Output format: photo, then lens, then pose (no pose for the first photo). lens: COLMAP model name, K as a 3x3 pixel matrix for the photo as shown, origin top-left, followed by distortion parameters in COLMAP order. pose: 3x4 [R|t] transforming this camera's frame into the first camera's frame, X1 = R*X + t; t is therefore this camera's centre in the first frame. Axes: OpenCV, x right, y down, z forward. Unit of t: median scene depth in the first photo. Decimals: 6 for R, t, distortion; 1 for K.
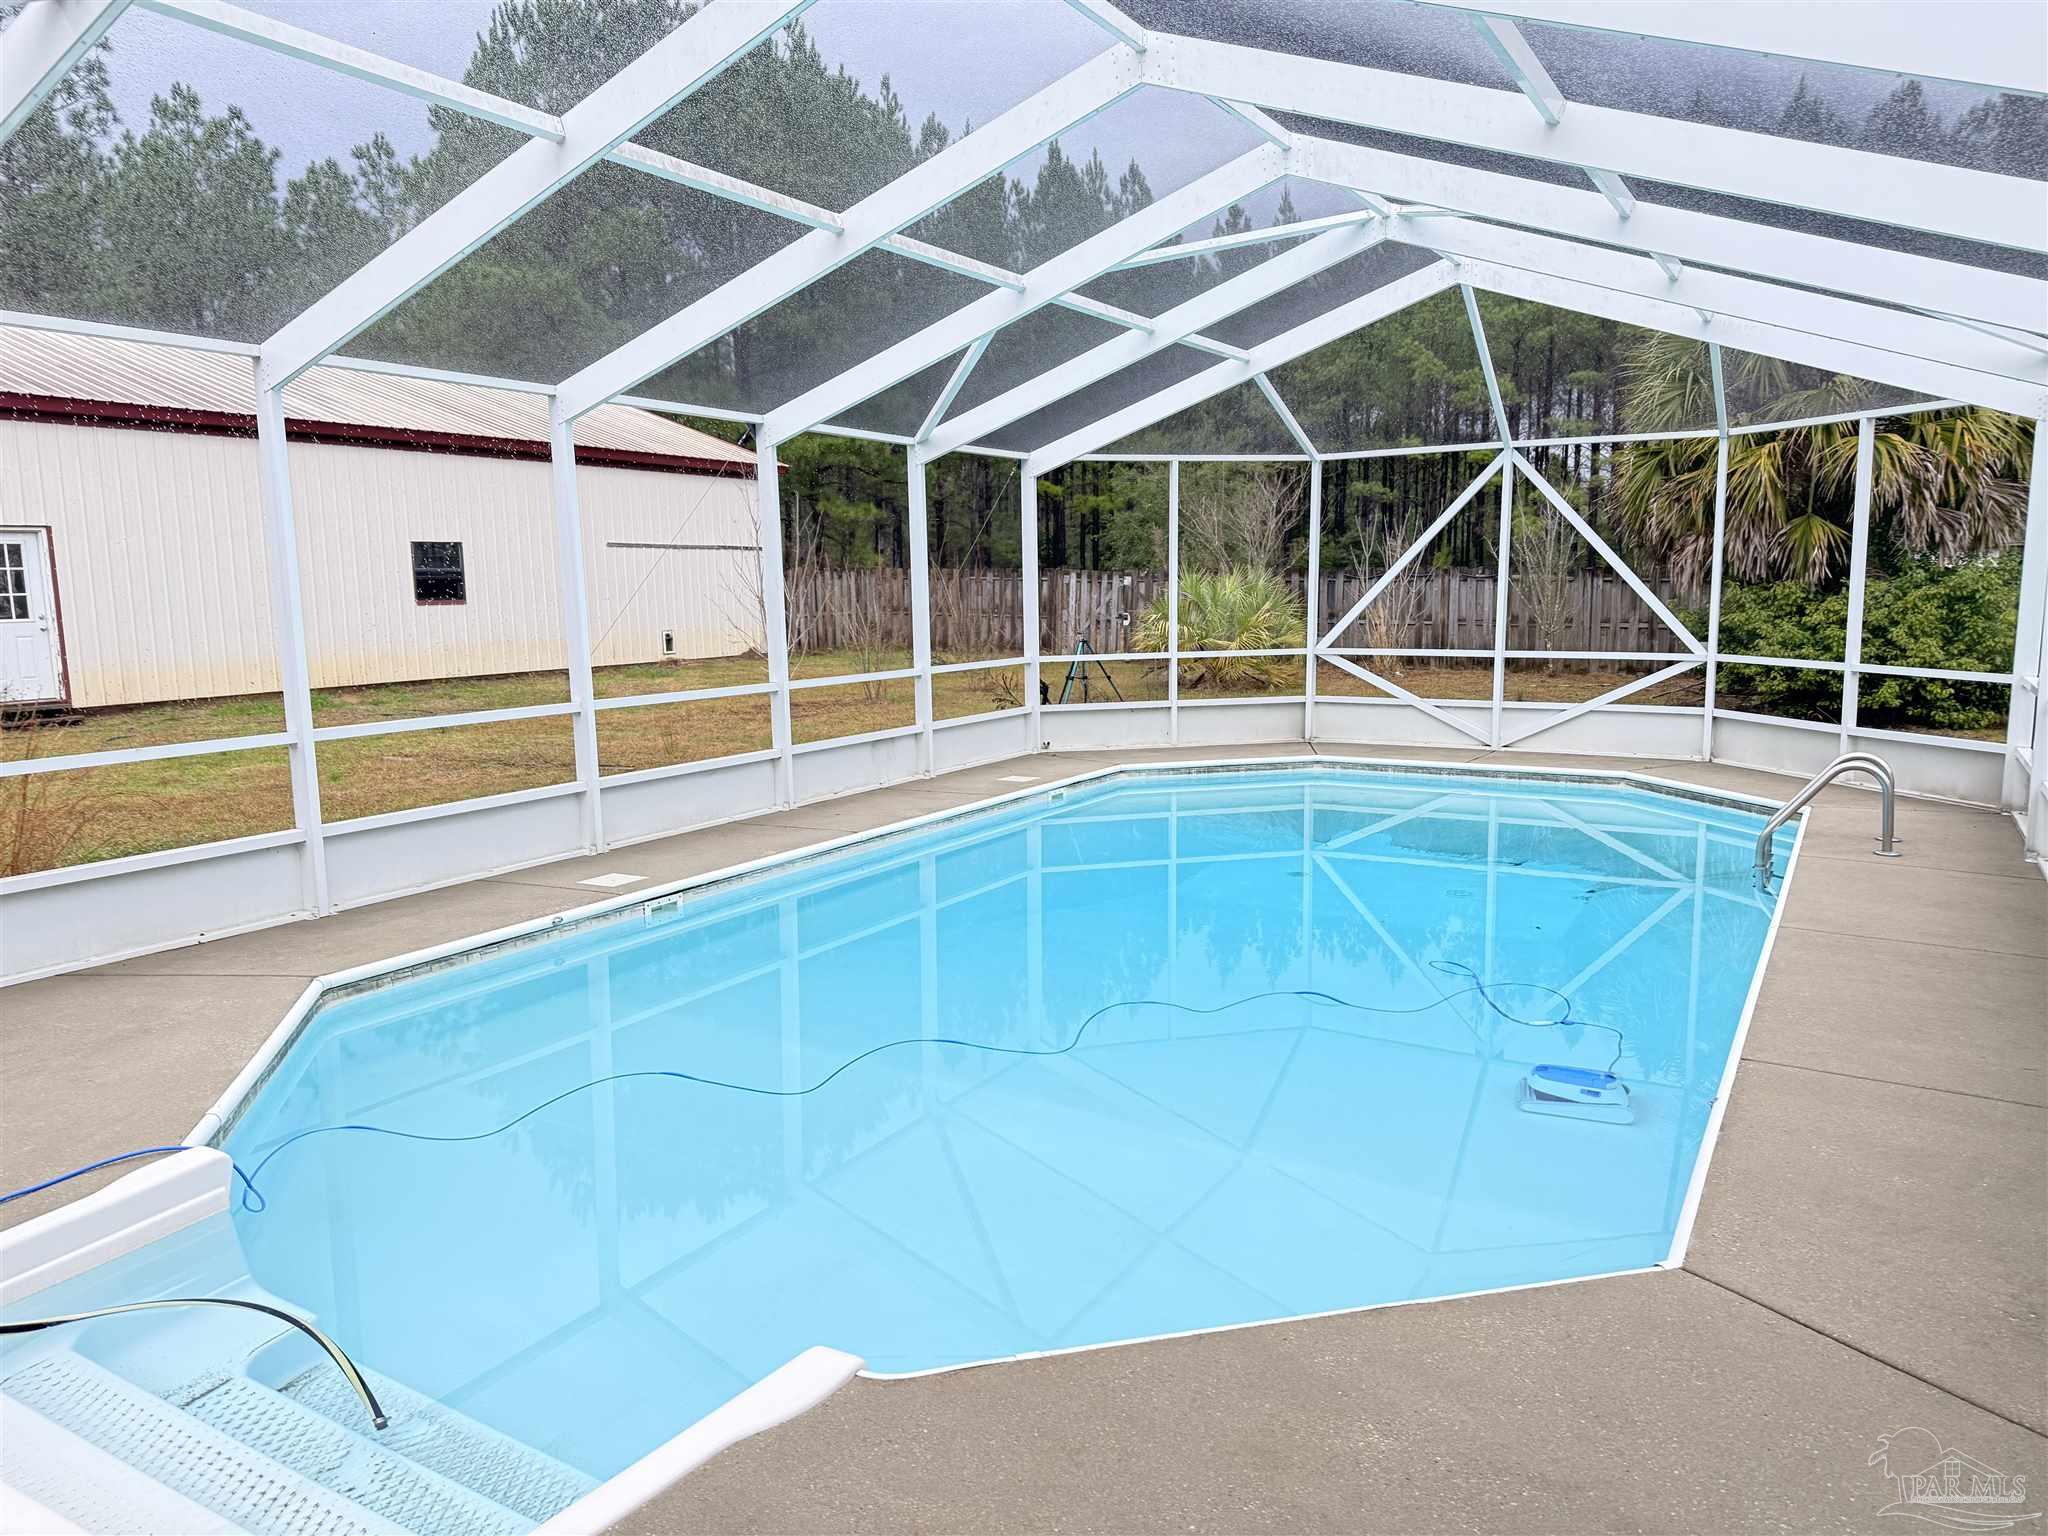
lens RADIAL K [[1444.5, 0, 1024.0], [0, 1444.5, 768.0], [0, 0, 1]] dist [0.159697, -0.199427]
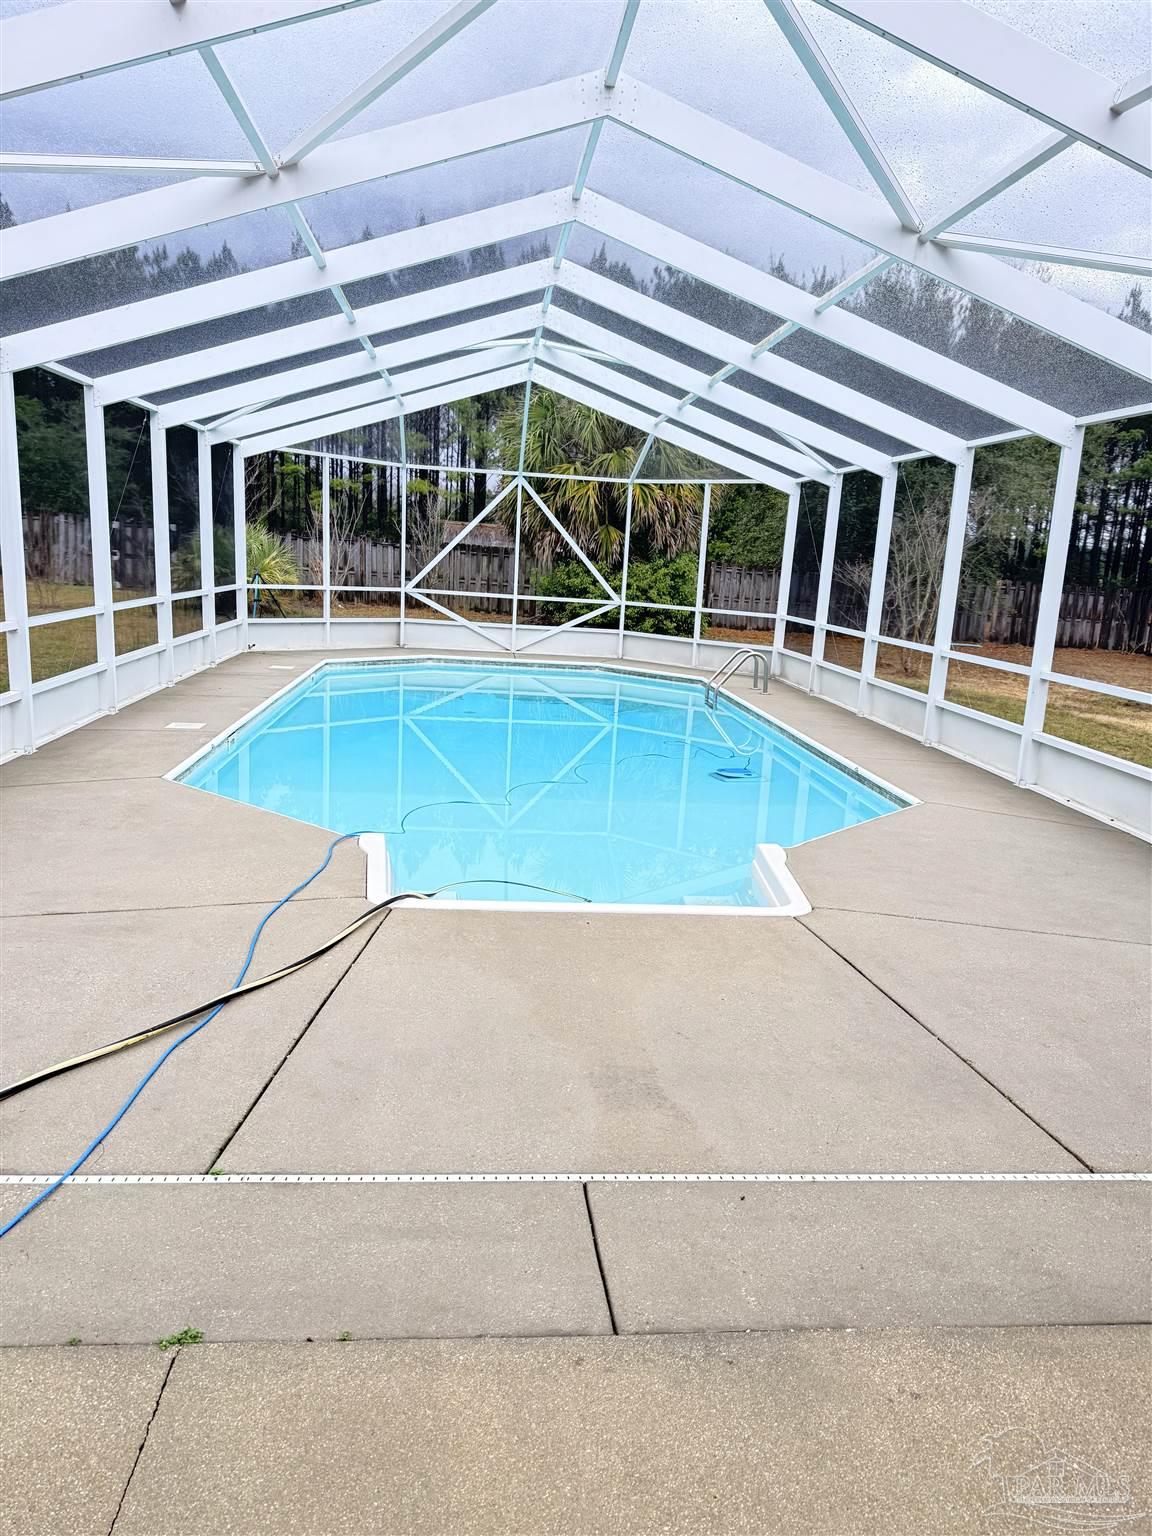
lens RADIAL K [[1083.4, 0, 576.0], [0, 1083.4, 768.0], [0, 0, 1]] dist [0.159697, -0.199427]
pose [[0.812980, -0.058971, 0.579298, -0.383568], [0.012763, 0.996424, 0.083521, 0.018229], [-0.582152, -0.060507, 0.810825, -0.101680]]
